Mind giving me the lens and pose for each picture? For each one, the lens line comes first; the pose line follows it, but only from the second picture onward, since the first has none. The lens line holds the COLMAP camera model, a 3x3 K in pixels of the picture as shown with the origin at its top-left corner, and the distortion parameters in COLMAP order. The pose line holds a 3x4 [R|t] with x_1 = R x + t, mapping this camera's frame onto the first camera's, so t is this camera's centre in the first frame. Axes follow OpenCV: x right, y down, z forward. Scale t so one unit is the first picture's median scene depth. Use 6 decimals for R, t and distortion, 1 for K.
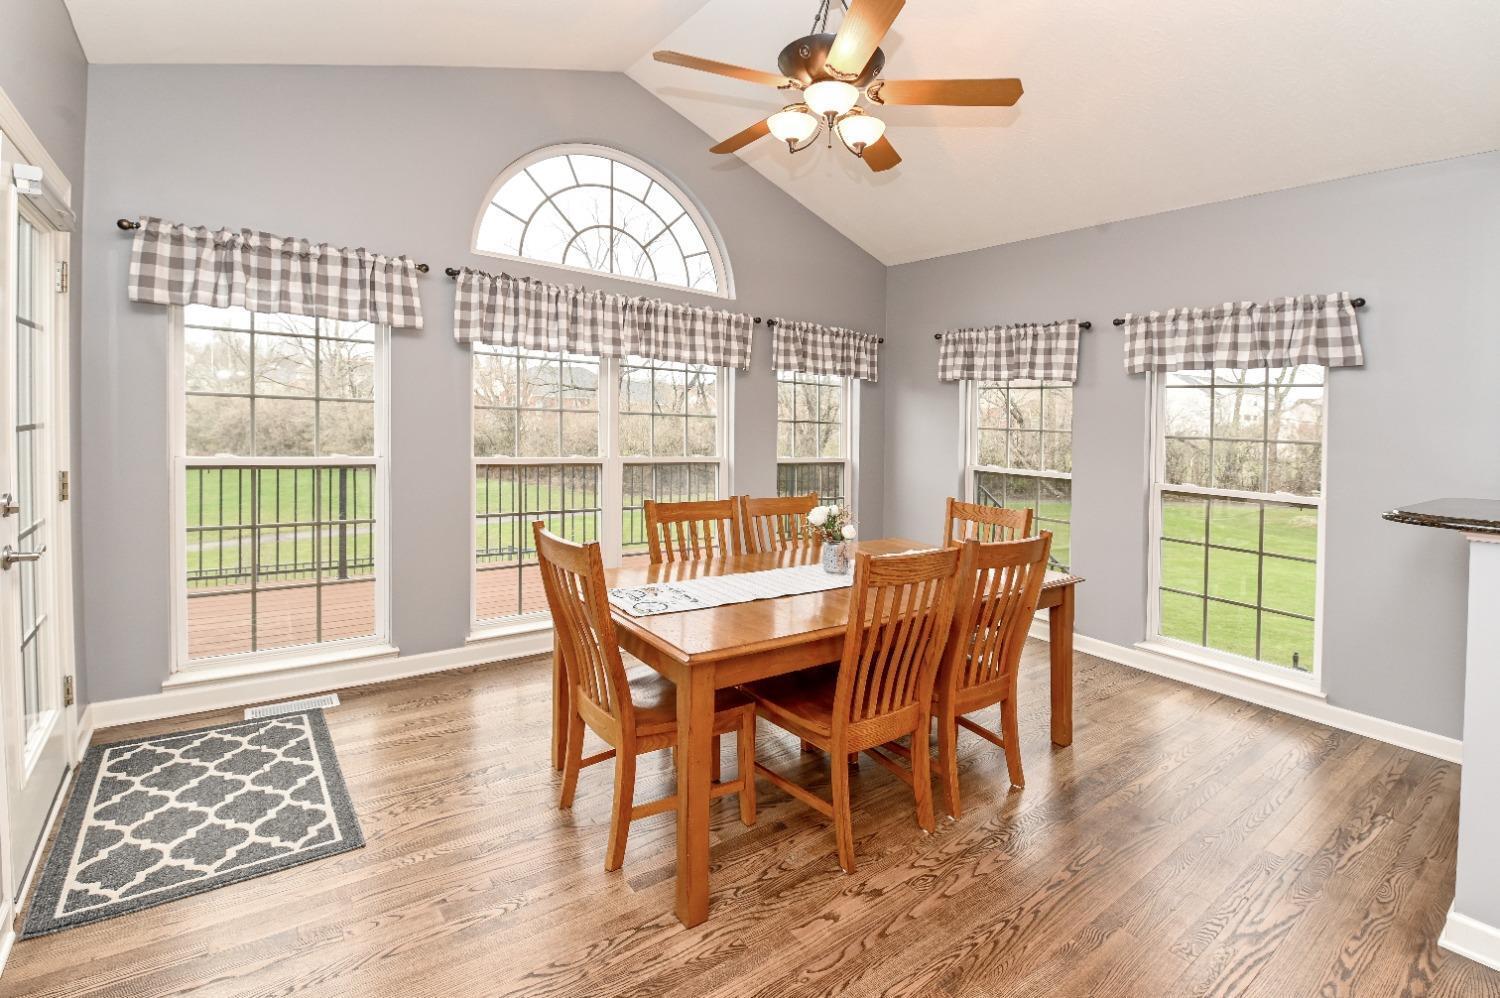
lens RADIAL K [[674.3, 0, 749.8], [0, 674.3, 465.8], [0, 0, 1]] dist [-0.000029, -0.001313]
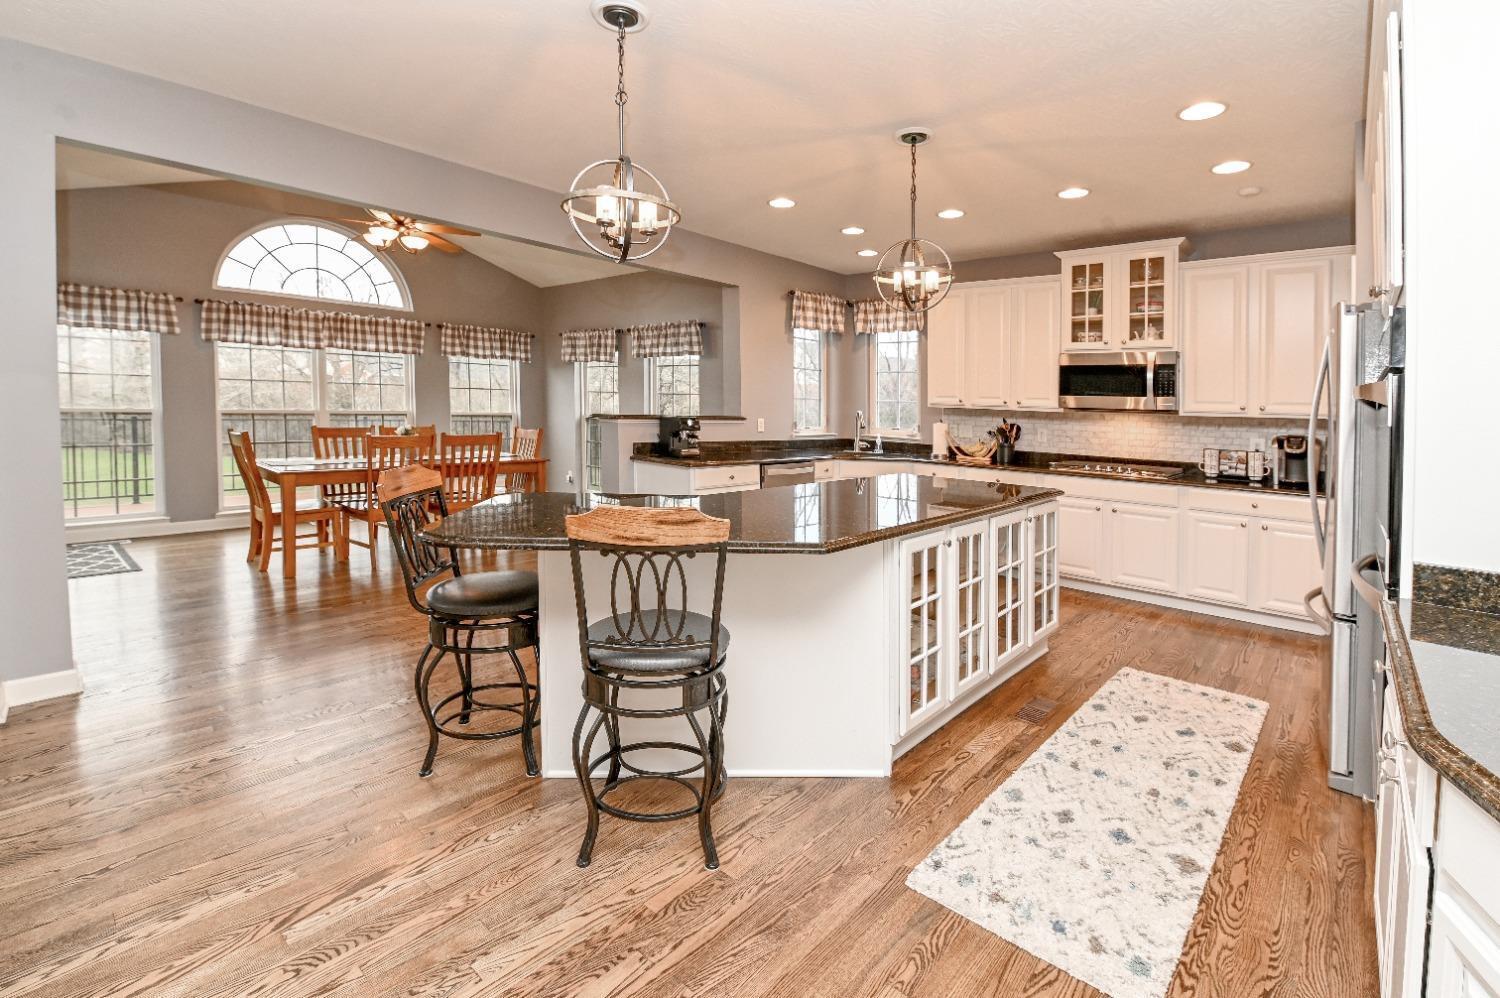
lens RADIAL K [[674.3, 0, 756.1], [0, 674.3, 447.1], [0, 0, 1]] dist [-0.000029, -0.001313]
pose [[0.979895, -0.024787, 0.197970, 0.552859], [0.024097, 0.999692, 0.005895, 0.104116], [-0.198055, -0.001006, 0.980190, -0.894257]]
